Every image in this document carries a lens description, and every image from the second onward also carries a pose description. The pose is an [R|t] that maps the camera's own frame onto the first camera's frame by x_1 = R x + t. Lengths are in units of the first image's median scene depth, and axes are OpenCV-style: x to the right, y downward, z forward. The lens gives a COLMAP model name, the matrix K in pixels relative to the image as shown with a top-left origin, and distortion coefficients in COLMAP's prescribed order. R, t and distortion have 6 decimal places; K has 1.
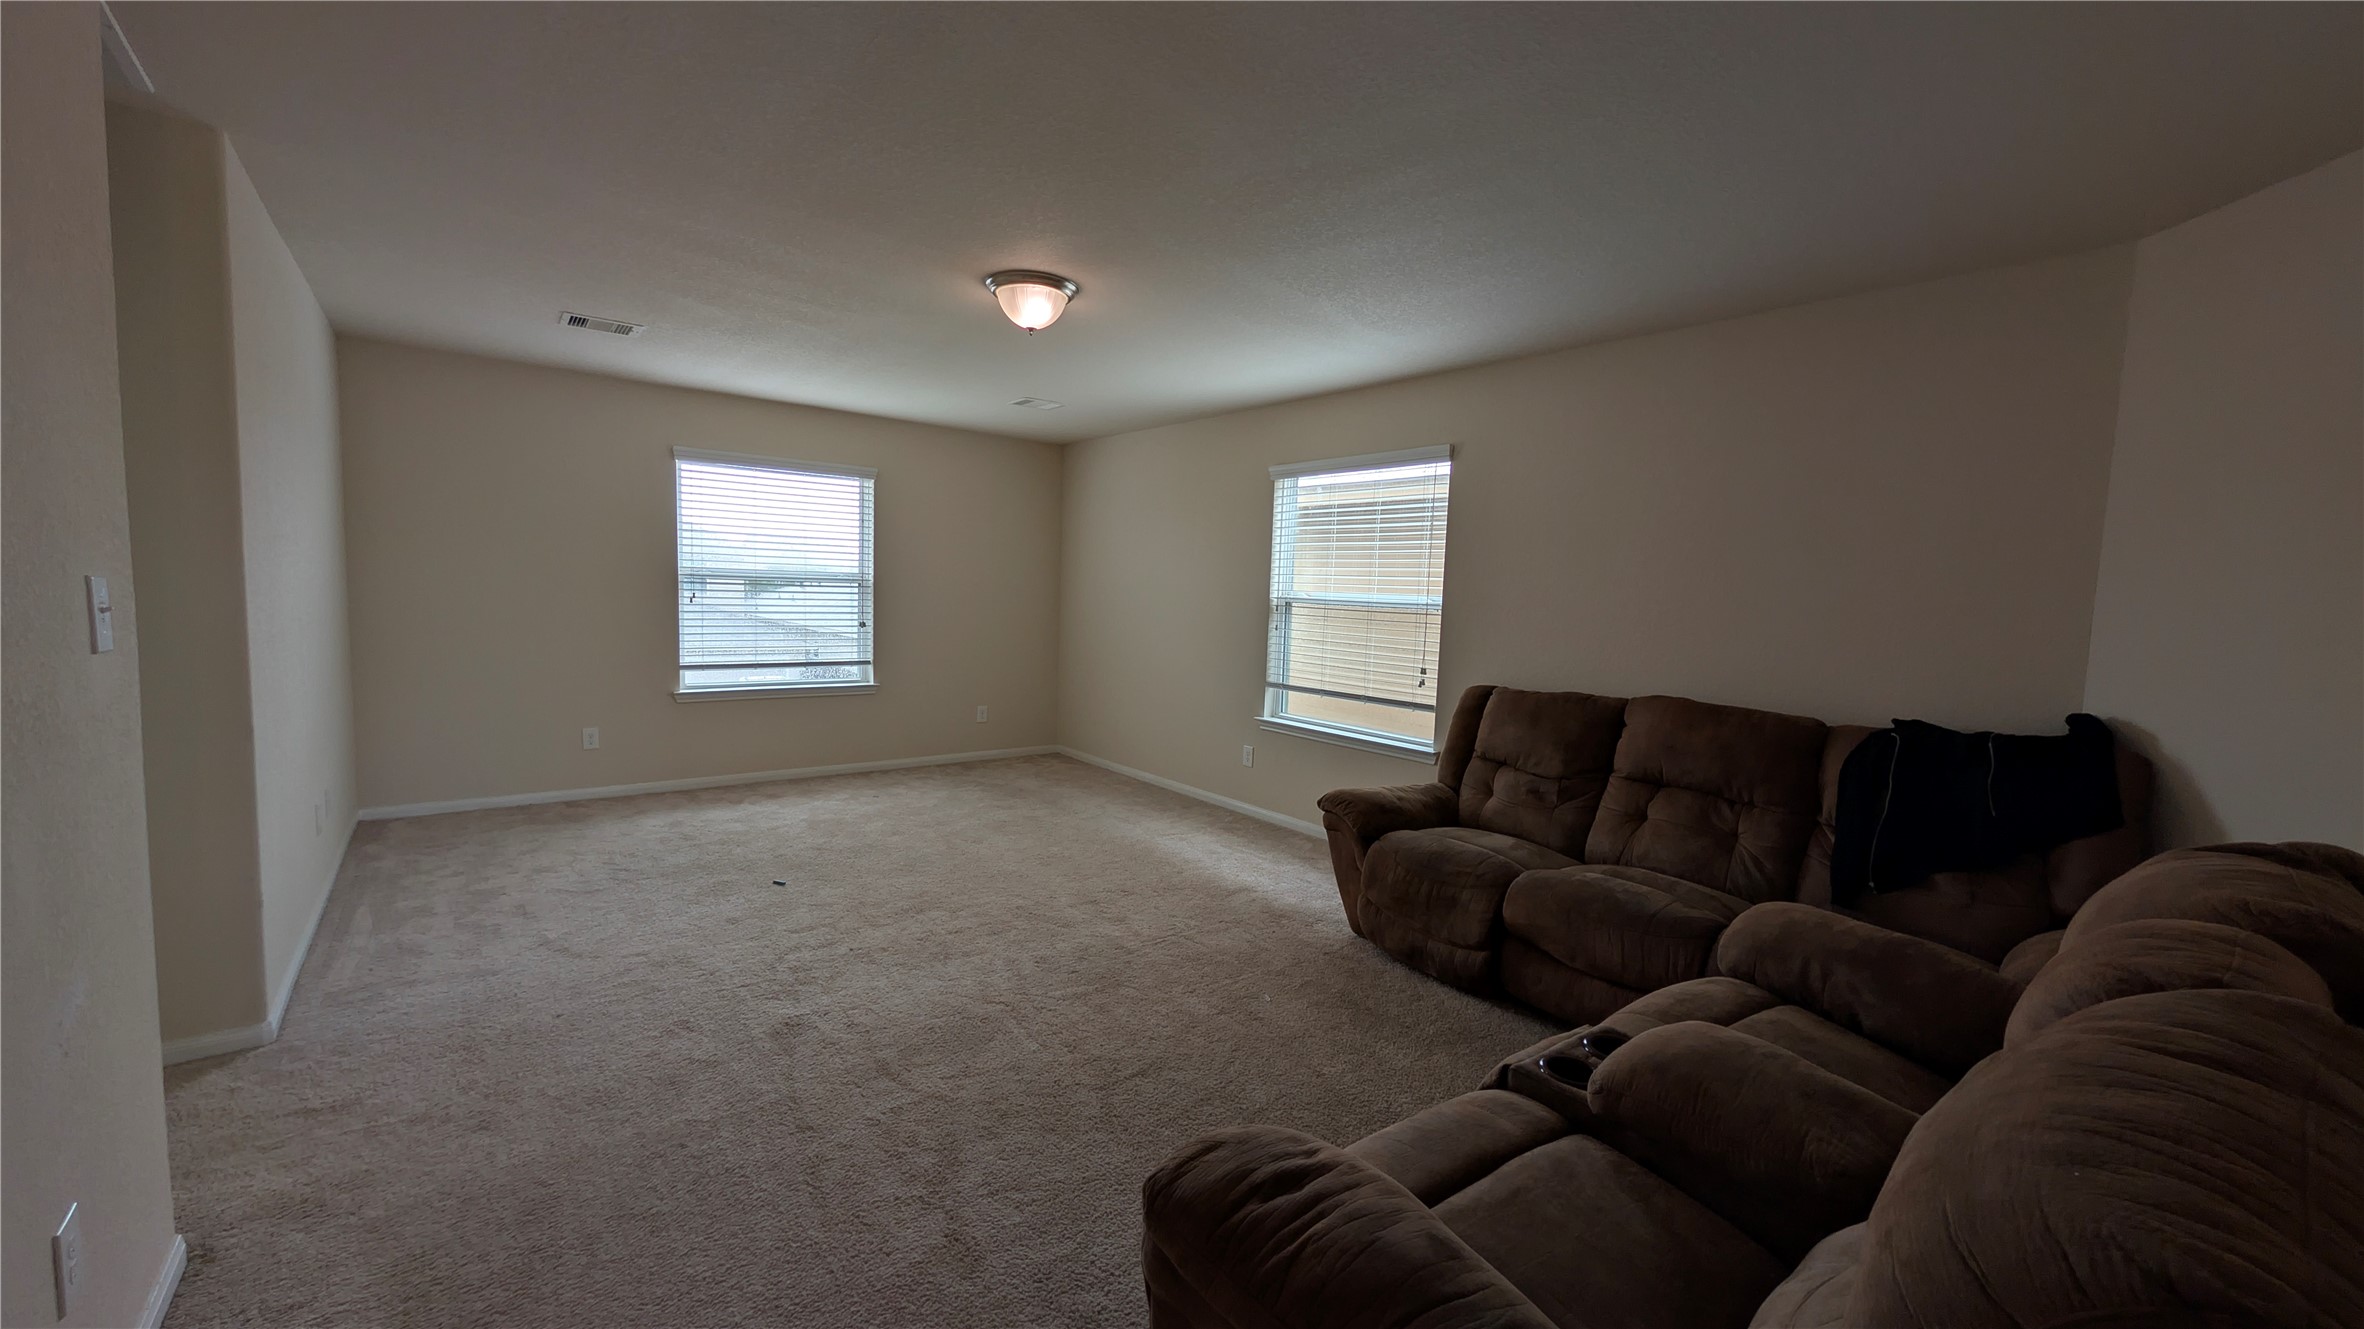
lens RADIAL K [[894.8, 0, 1178.3], [0, 894.8, 662.2], [0, 0, 1]] dist [-0.000375, -0.000140]
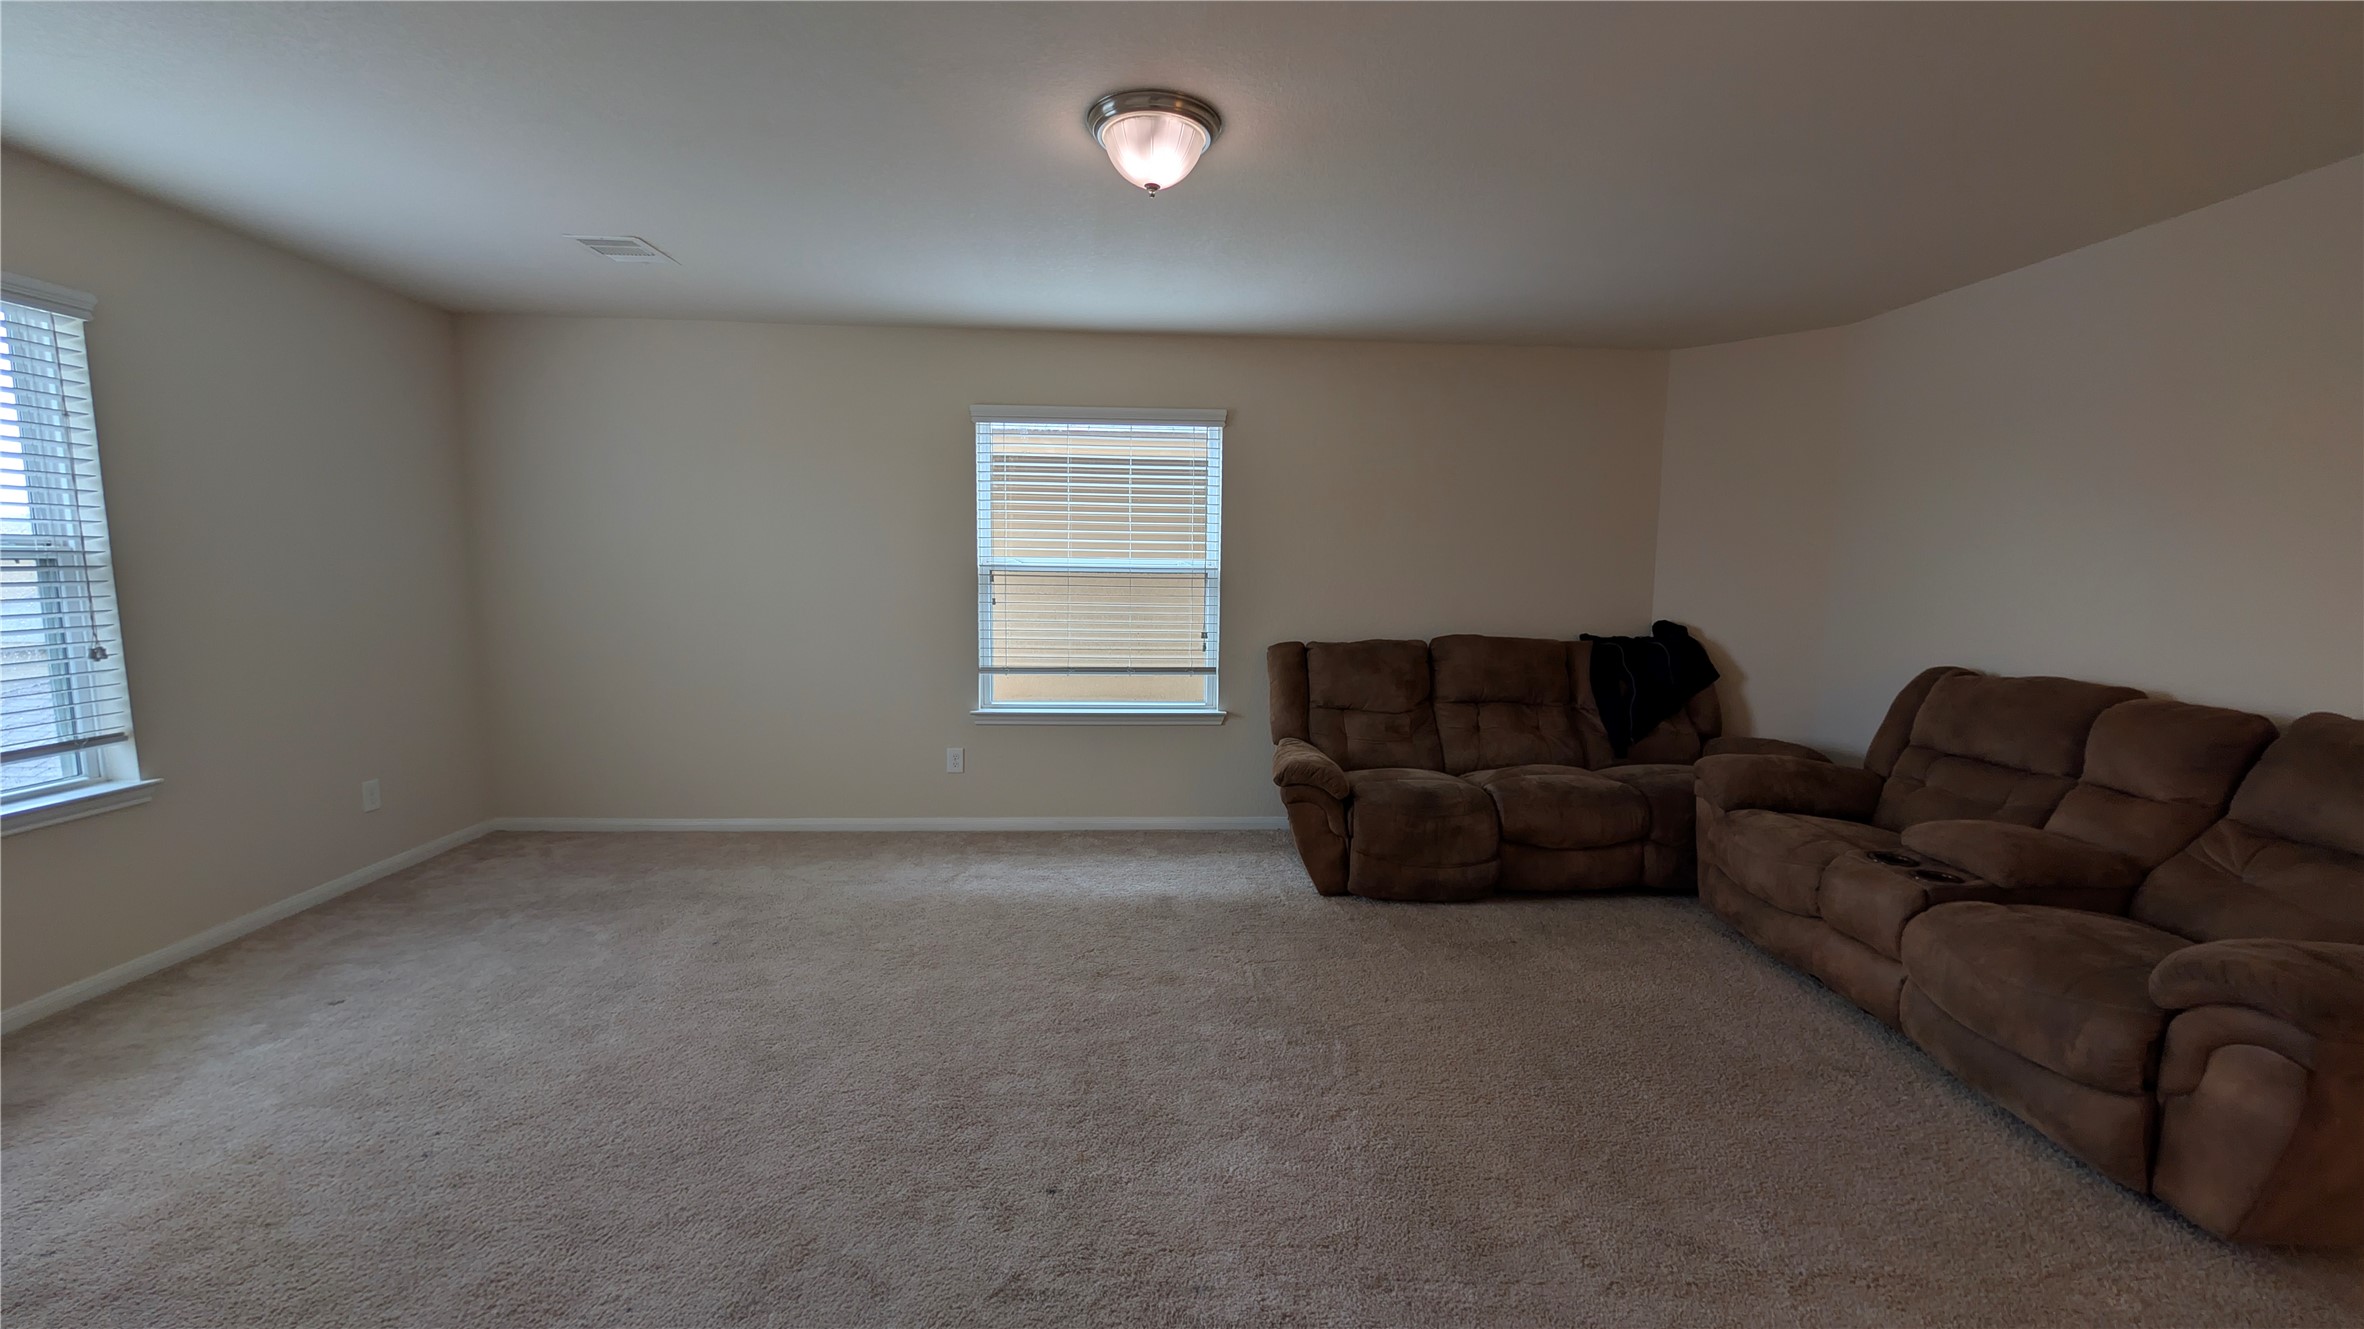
lens RADIAL K [[894.8, 0, 1178.3], [0, 894.8, 662.2], [0, 0, 1]] dist [-0.000375, -0.000140]
pose [[0.575259, -0.115305, 0.809804, -0.551929], [0.075362, 0.993275, 0.087894, -0.049545], [-0.814492, 0.010467, 0.580080, 0.433300]]
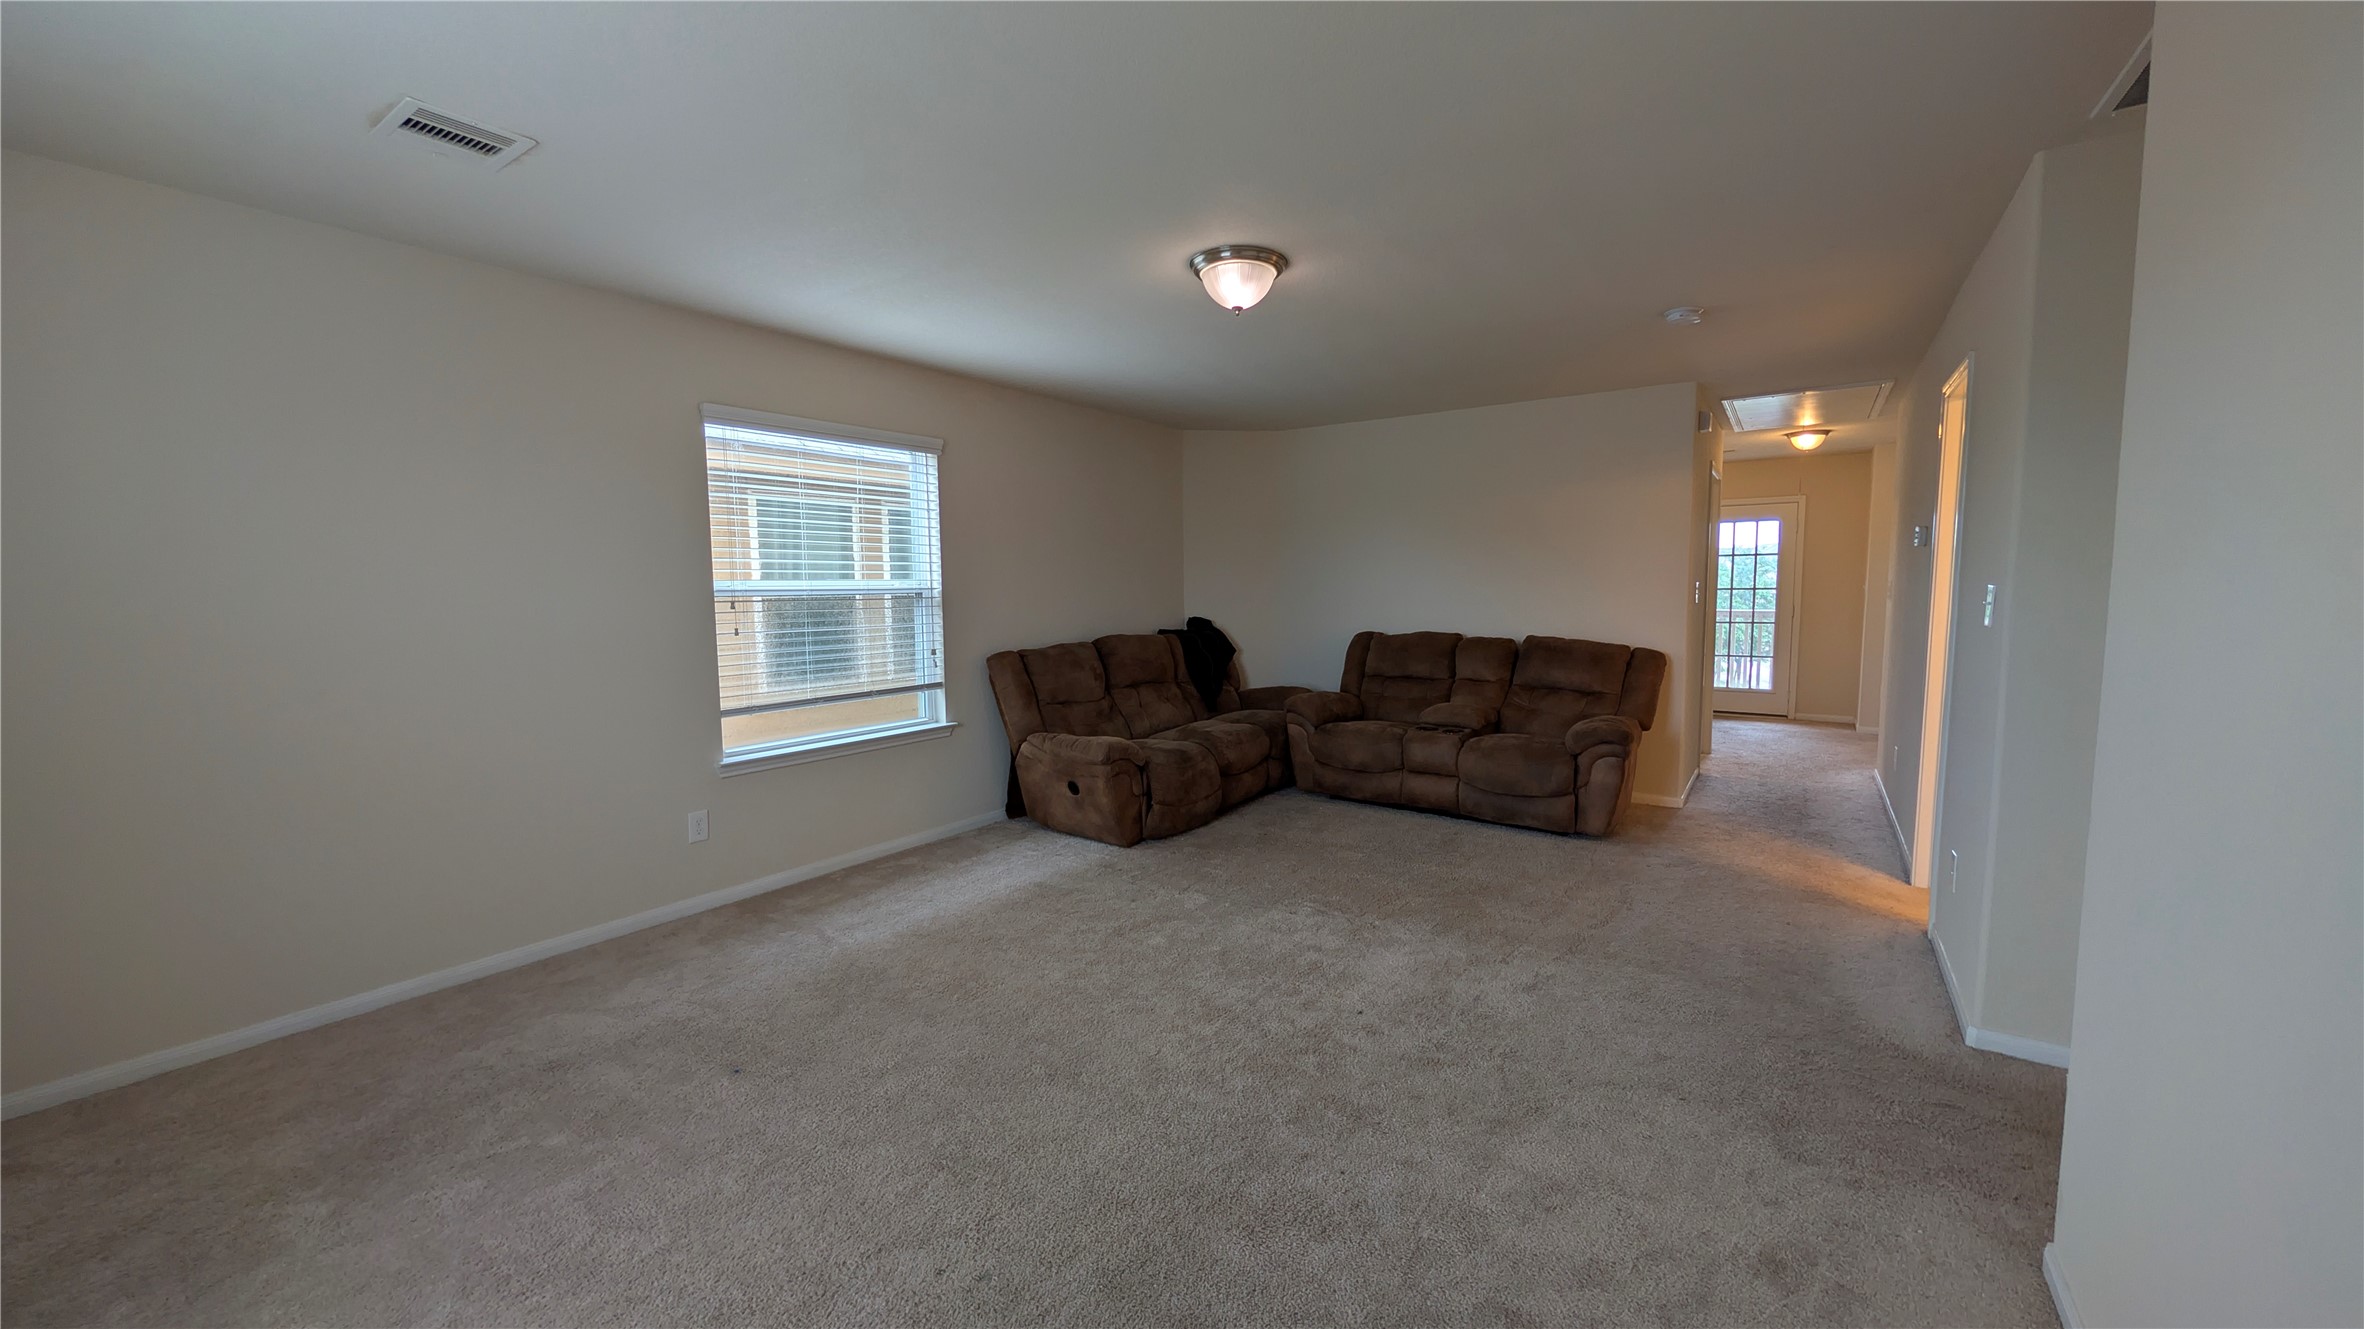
lens RADIAL K [[894.0, 0, 1187.6], [0, 894.0, 650.0], [0, 0, 1]] dist [-0.000259, -0.000072]
pose [[-0.294338, -0.103516, 0.950079, -0.799074], [0.077597, 0.988246, 0.131714, -0.106118], [-0.952546, 0.112492, -0.282845, 0.998307]]
